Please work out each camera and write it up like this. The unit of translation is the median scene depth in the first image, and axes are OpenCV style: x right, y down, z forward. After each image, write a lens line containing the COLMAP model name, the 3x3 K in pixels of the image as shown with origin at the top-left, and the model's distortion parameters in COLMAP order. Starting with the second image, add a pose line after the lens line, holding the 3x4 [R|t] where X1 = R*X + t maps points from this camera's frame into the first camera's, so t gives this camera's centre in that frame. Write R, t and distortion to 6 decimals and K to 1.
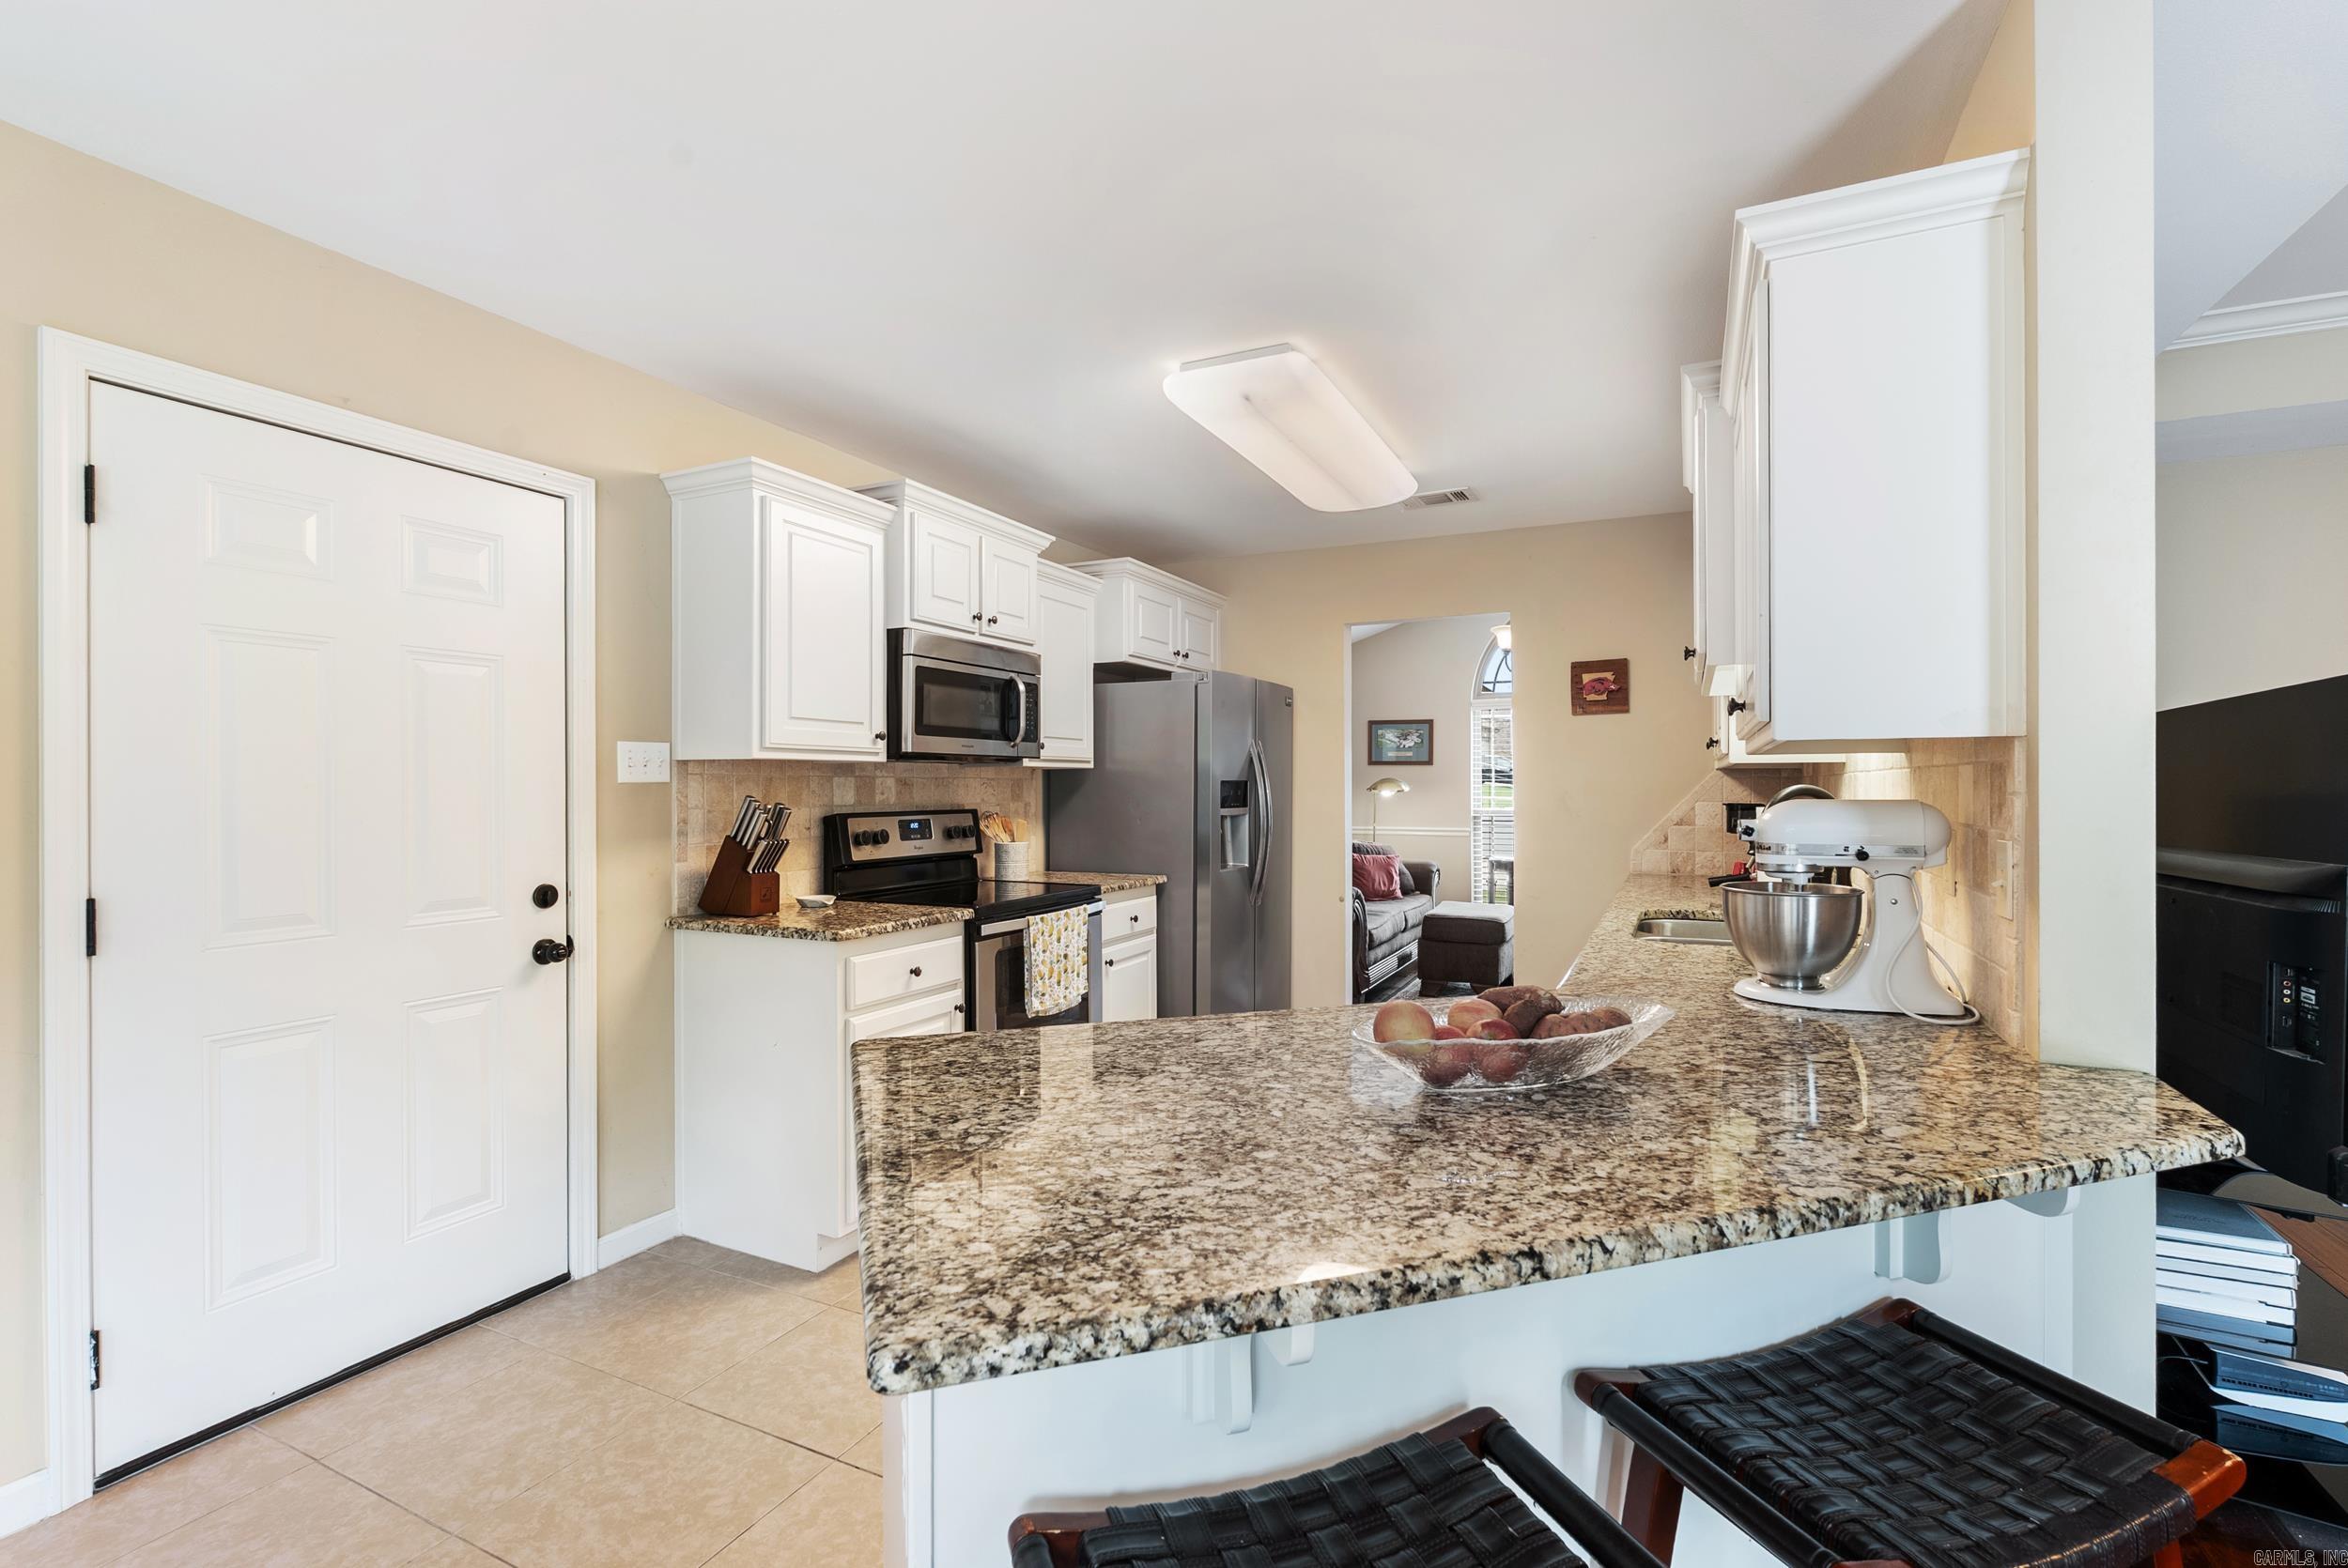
lens RADIAL K [[1045.9, 0, 1186.0], [0, 1045.9, 794.4], [0, 0, 1]] dist [-0.009002, 0.002276]
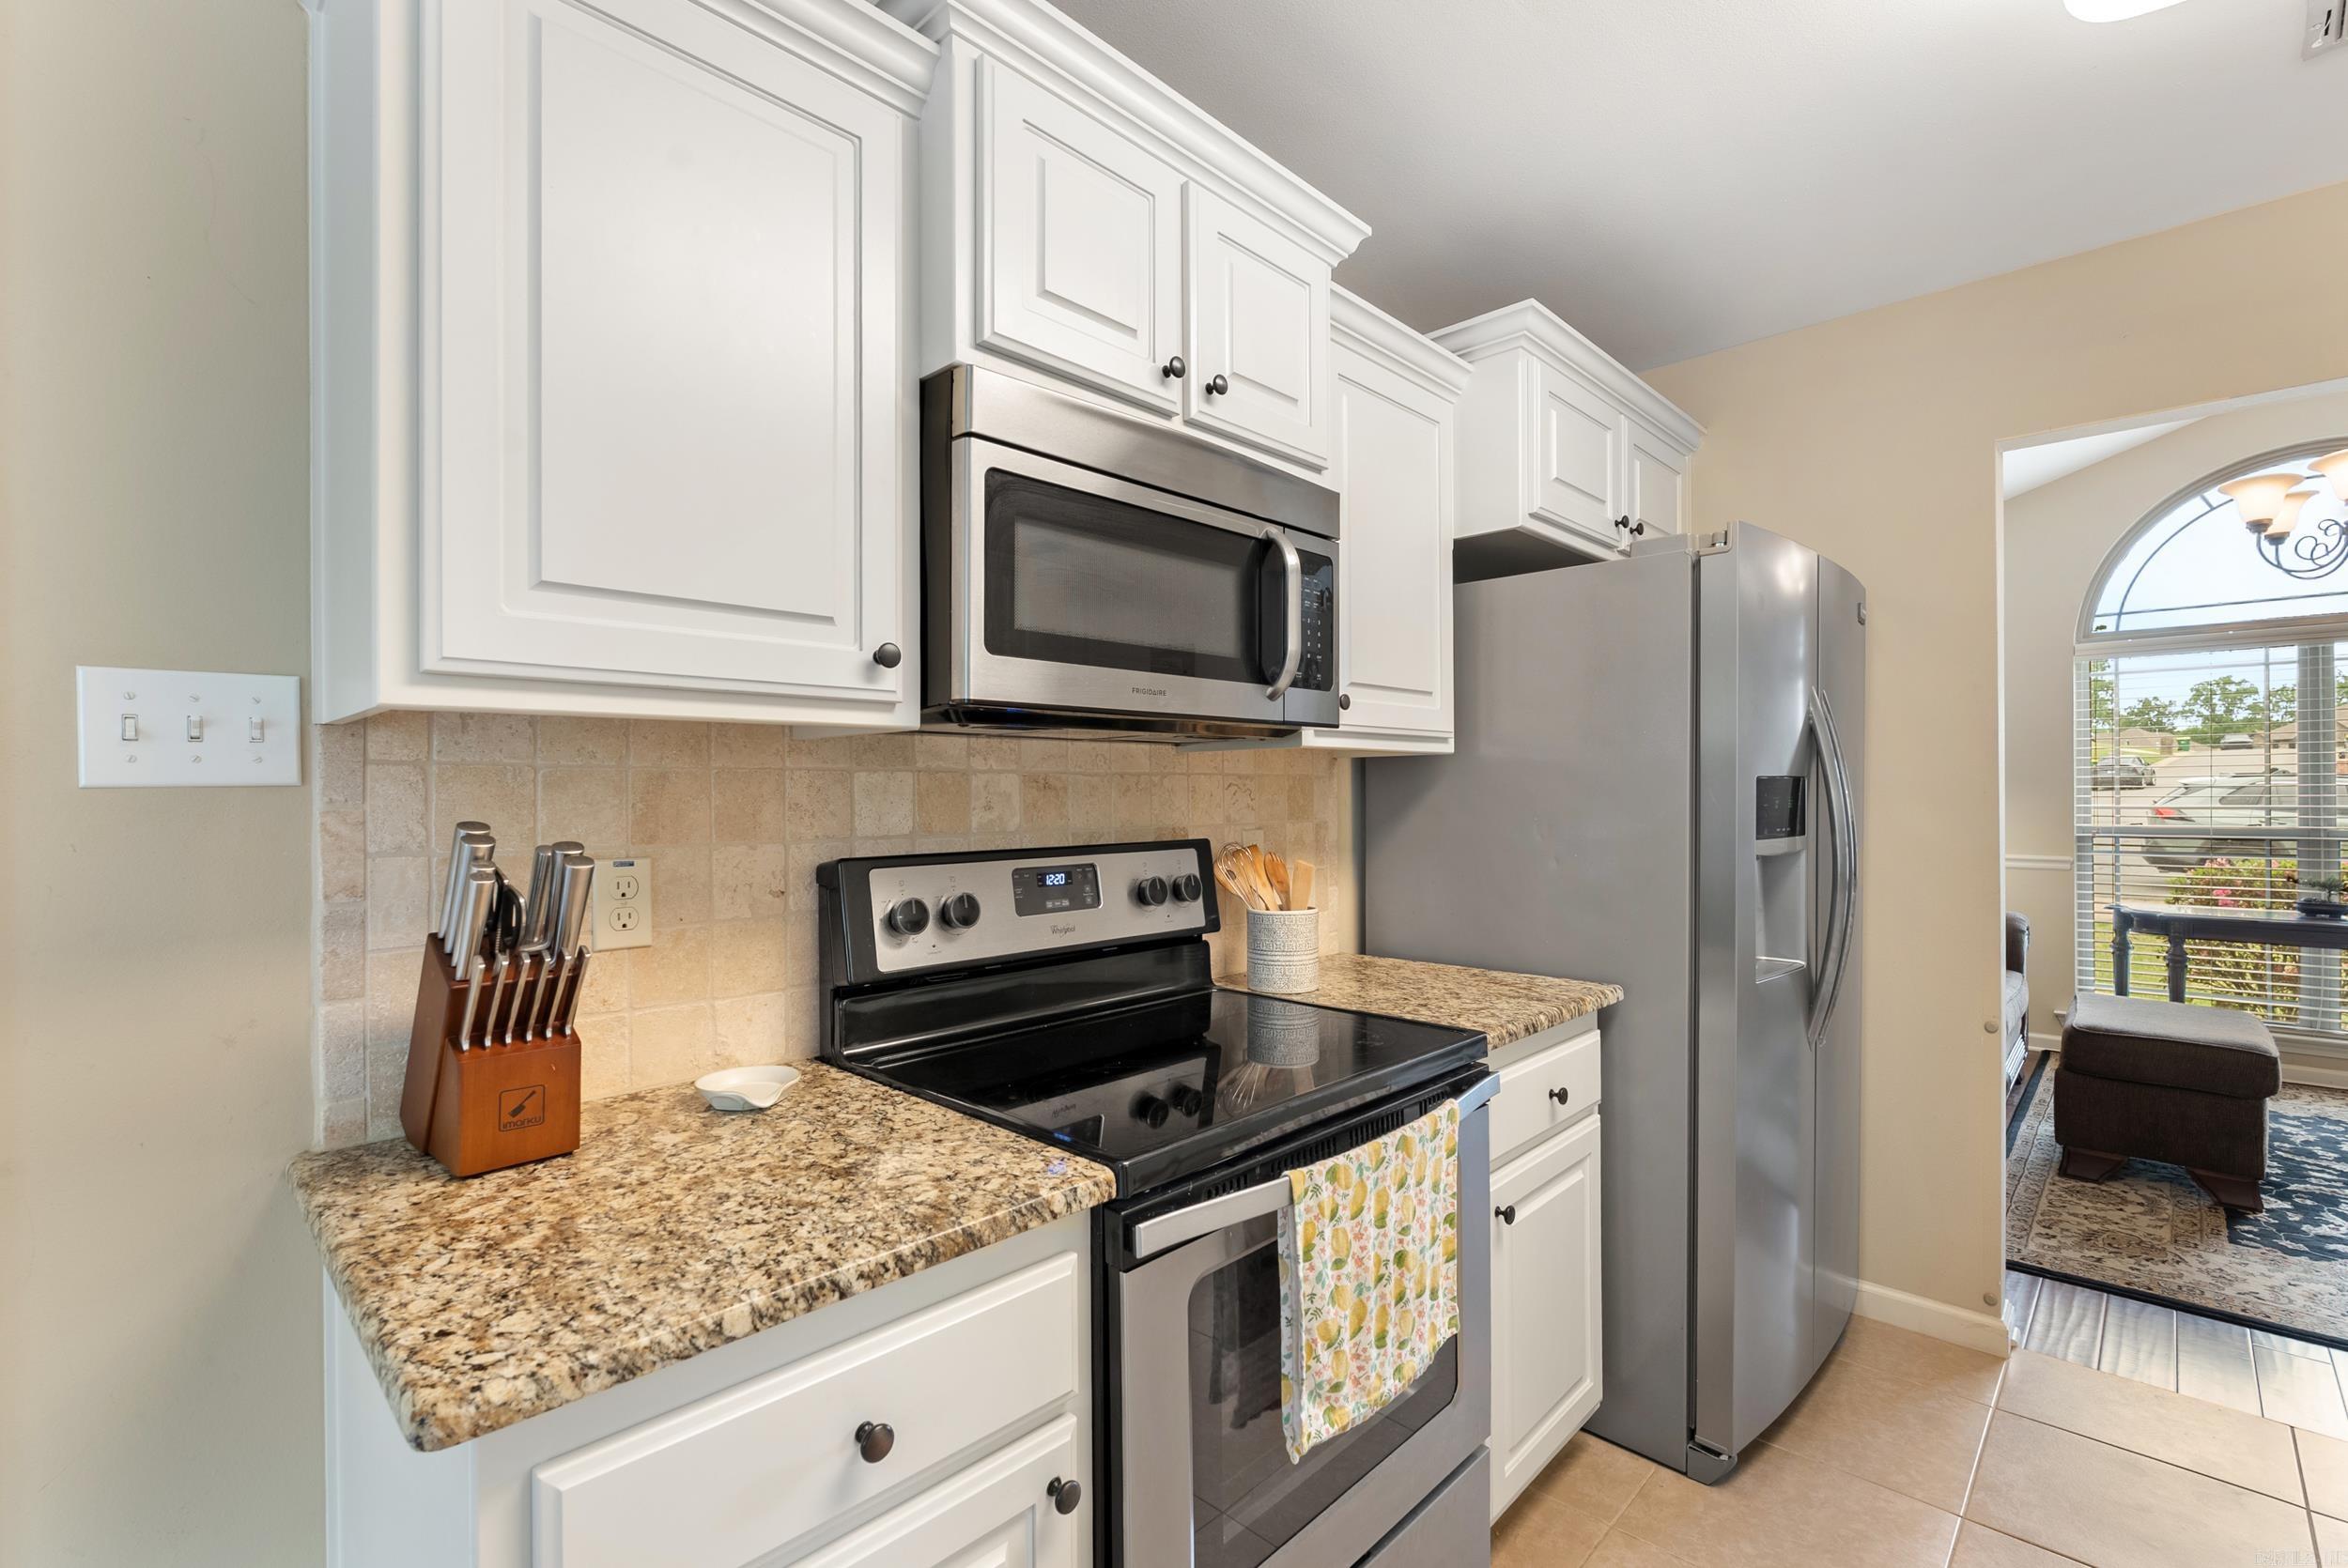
lens RADIAL K [[1045.9, 0, 1188.6], [0, 1045.9, 793.8], [0, 0, 1]] dist [-0.009002, 0.002276]
pose [[0.953115, -0.003596, -0.302587, -0.070845], [0.002328, 0.999987, -0.004551, -0.004810], [0.302599, 0.003633, 0.953111, 0.597923]]
